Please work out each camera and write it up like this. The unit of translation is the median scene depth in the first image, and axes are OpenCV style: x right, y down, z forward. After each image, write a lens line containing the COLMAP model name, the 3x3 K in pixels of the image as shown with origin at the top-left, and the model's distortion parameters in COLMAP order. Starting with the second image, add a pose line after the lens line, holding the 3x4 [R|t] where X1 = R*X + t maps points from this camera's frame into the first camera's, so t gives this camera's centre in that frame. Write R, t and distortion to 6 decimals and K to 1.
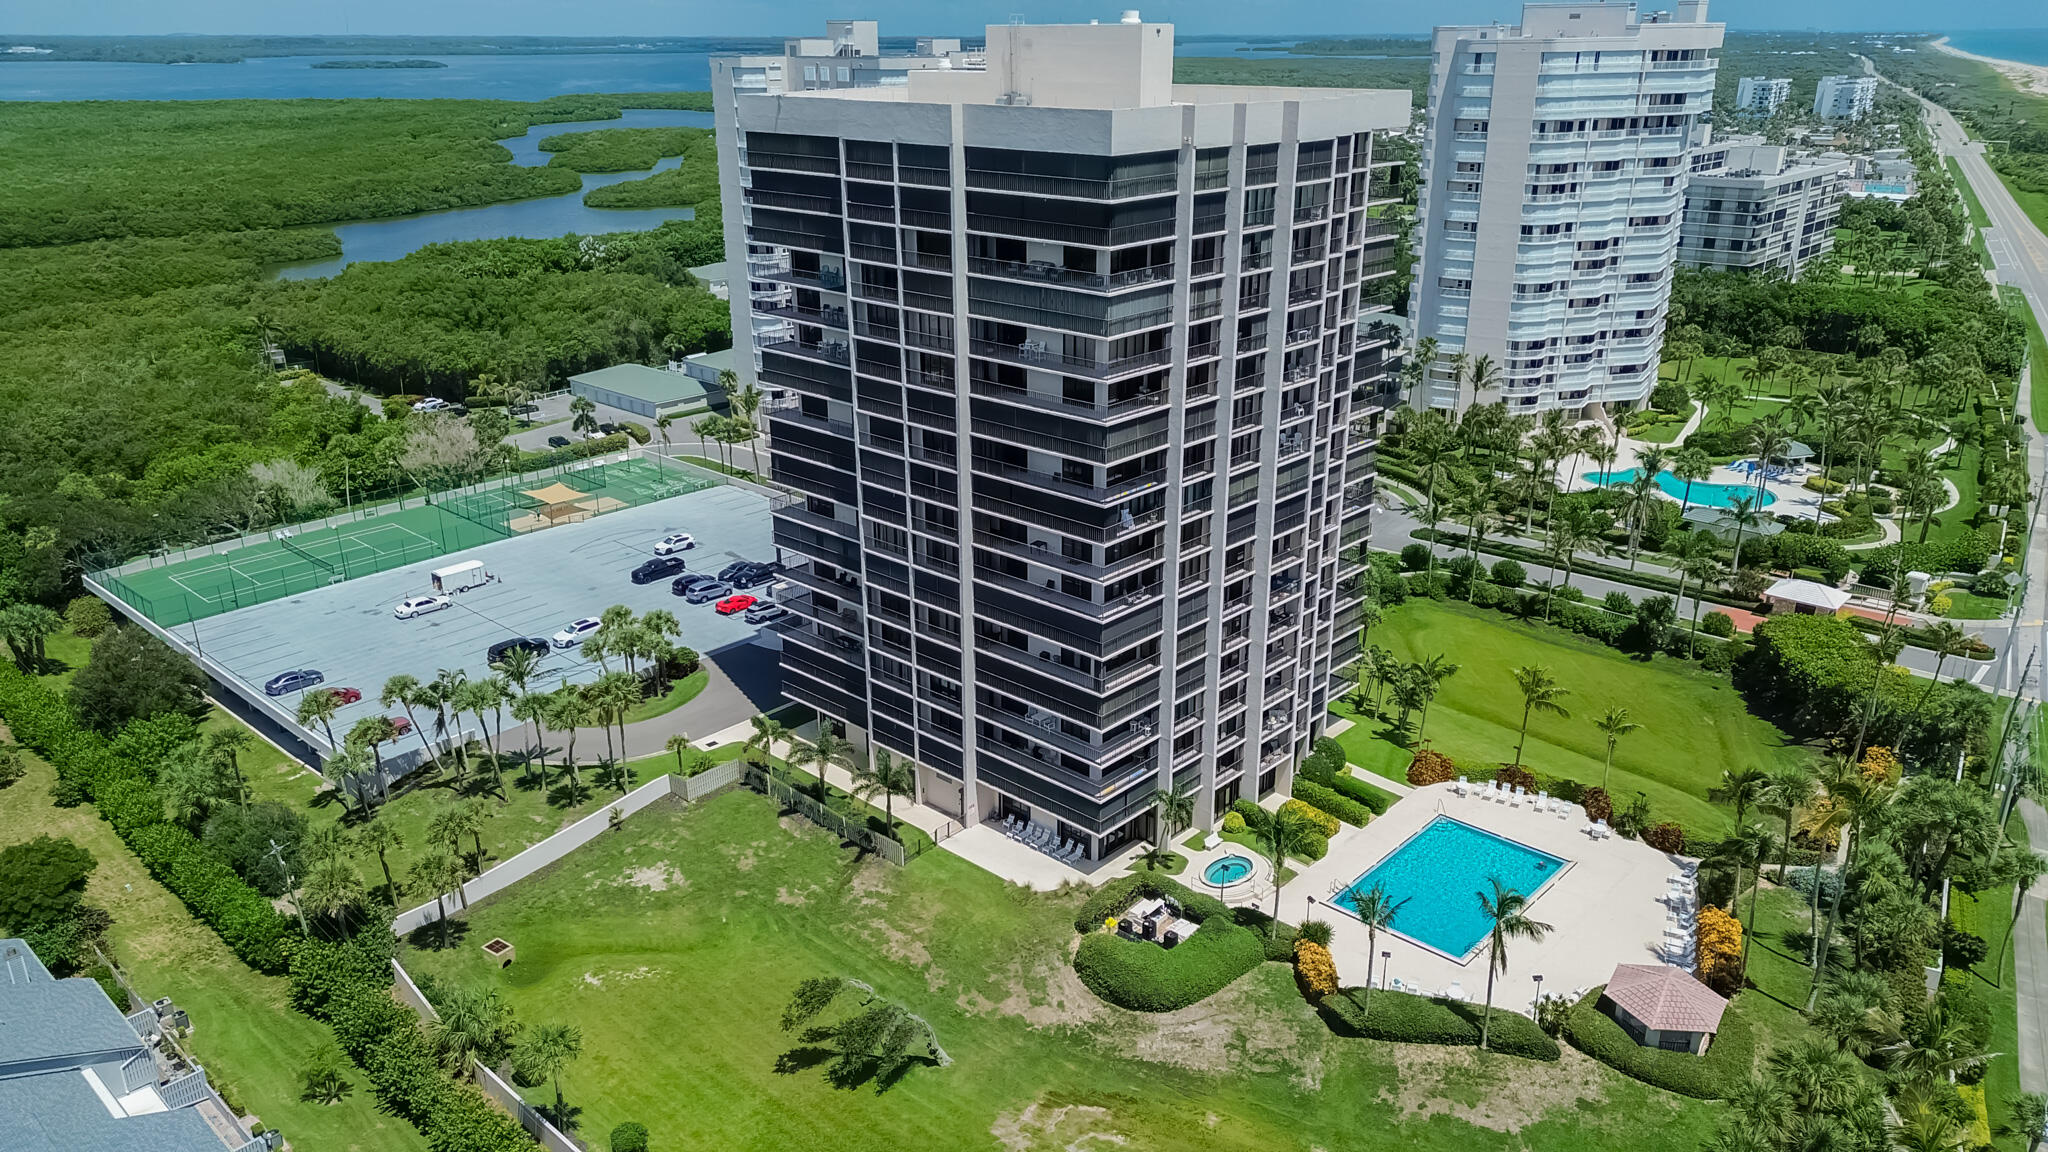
lens RADIAL K [[1444.1, 0, 1013.7], [0, 1444.1, 577.5], [0, 0, 1]] dist [0.065012, -0.073127]
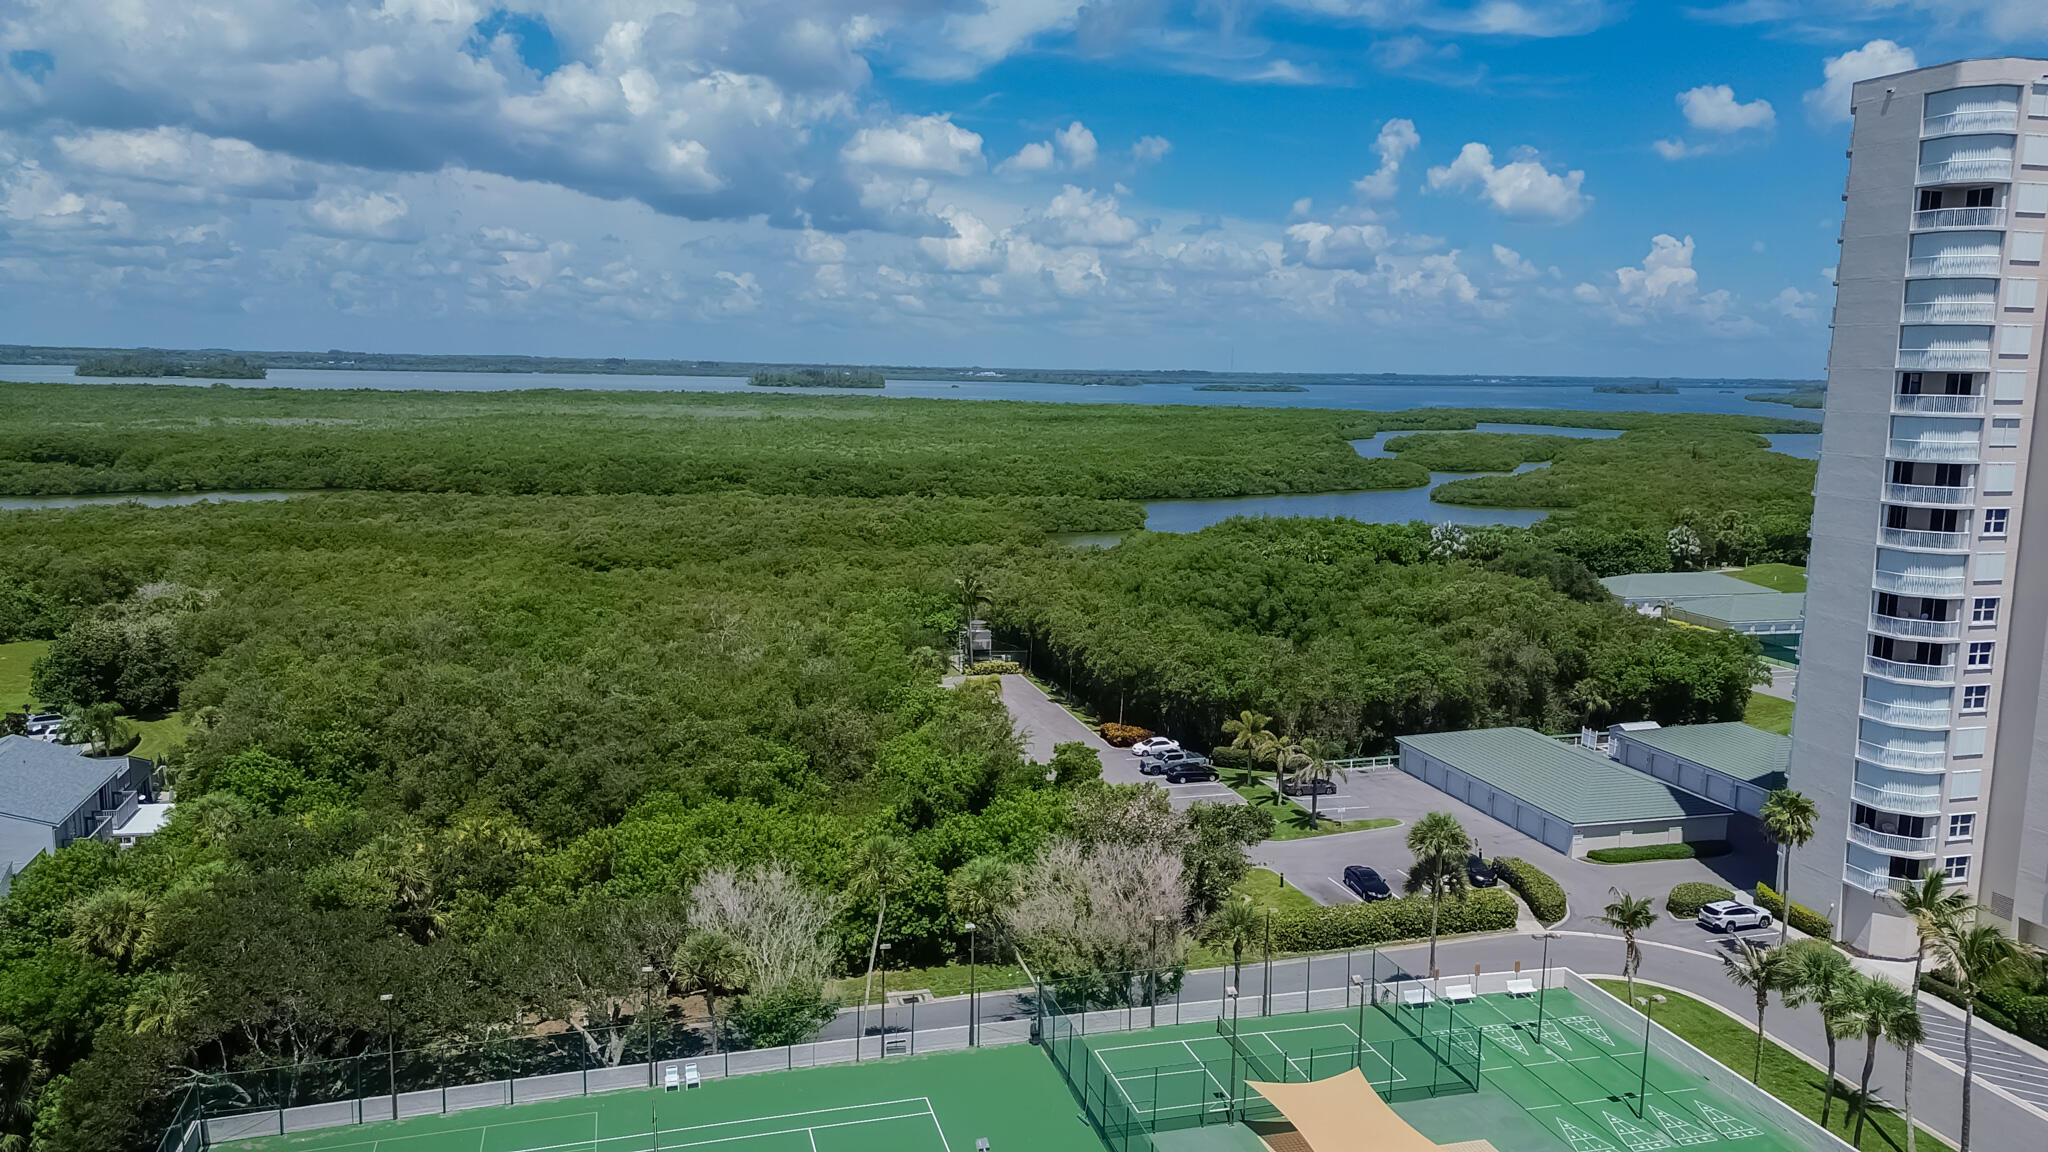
lens RADIAL K [[1444.1, 0, 1013.7], [0, 1444.1, 577.5], [0, 0, 1]] dist [0.065012, -0.073127]
pose [[0.851971, 0.094589, -0.514973, -0.144051], [-0.202957, 0.966310, -0.158283, -0.074381], [0.482652, 0.239370, 0.842466, 0.426680]]
